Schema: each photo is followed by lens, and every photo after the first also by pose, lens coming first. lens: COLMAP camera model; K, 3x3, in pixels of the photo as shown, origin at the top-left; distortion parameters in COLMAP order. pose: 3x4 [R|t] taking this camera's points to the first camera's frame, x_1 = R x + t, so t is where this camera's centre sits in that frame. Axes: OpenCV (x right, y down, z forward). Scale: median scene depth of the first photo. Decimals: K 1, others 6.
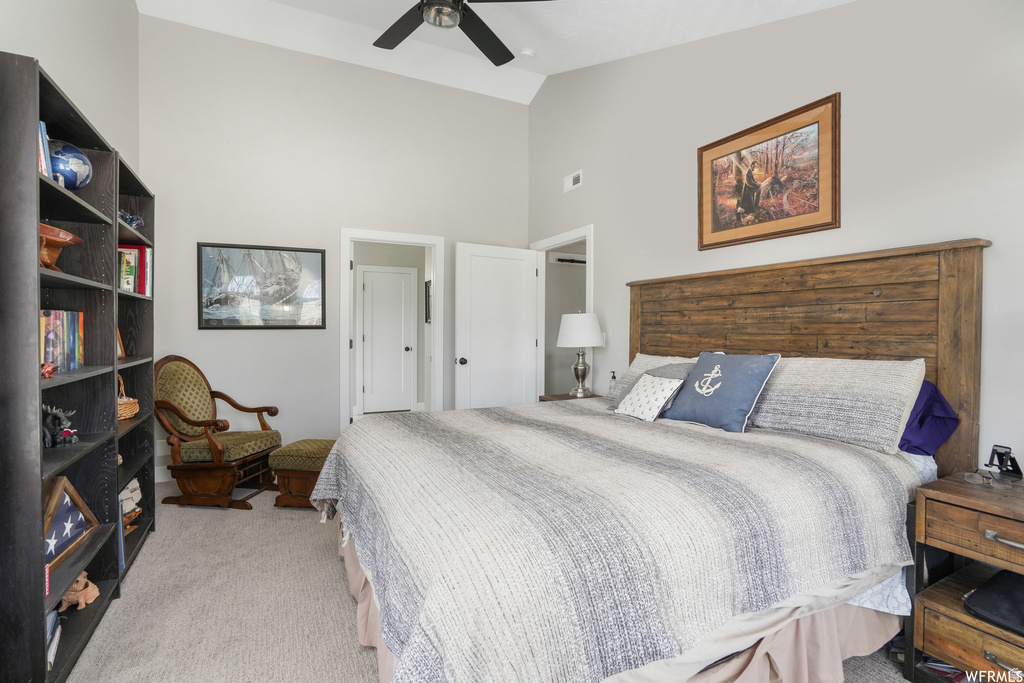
lens RADIAL K [[485.5, 0, 511.6], [0, 485.5, 334.8], [0, 0, 1]] dist [-0.003968, -0.000732]
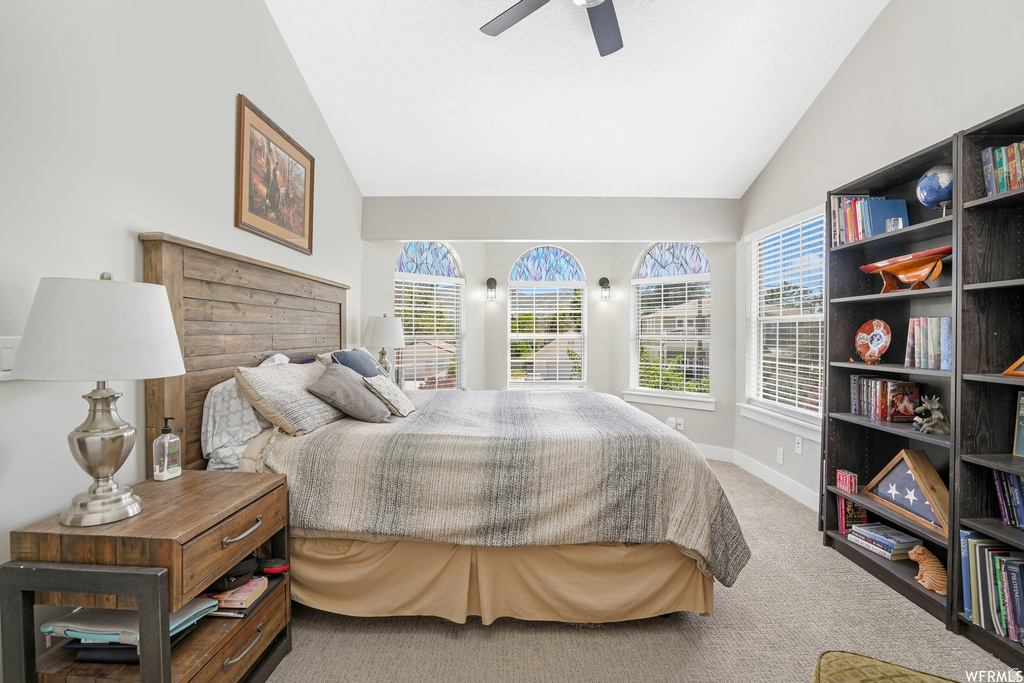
lens RADIAL K [[485.5, 0, 509.3], [0, 485.5, 338.2], [0, 0, 1]] dist [-0.003968, -0.000732]
pose [[-0.871007, -0.005926, 0.491236, -0.371223], [0.005388, 0.999752, 0.021614, -0.011192], [-0.491242, 0.021473, -0.870759, 1.477633]]
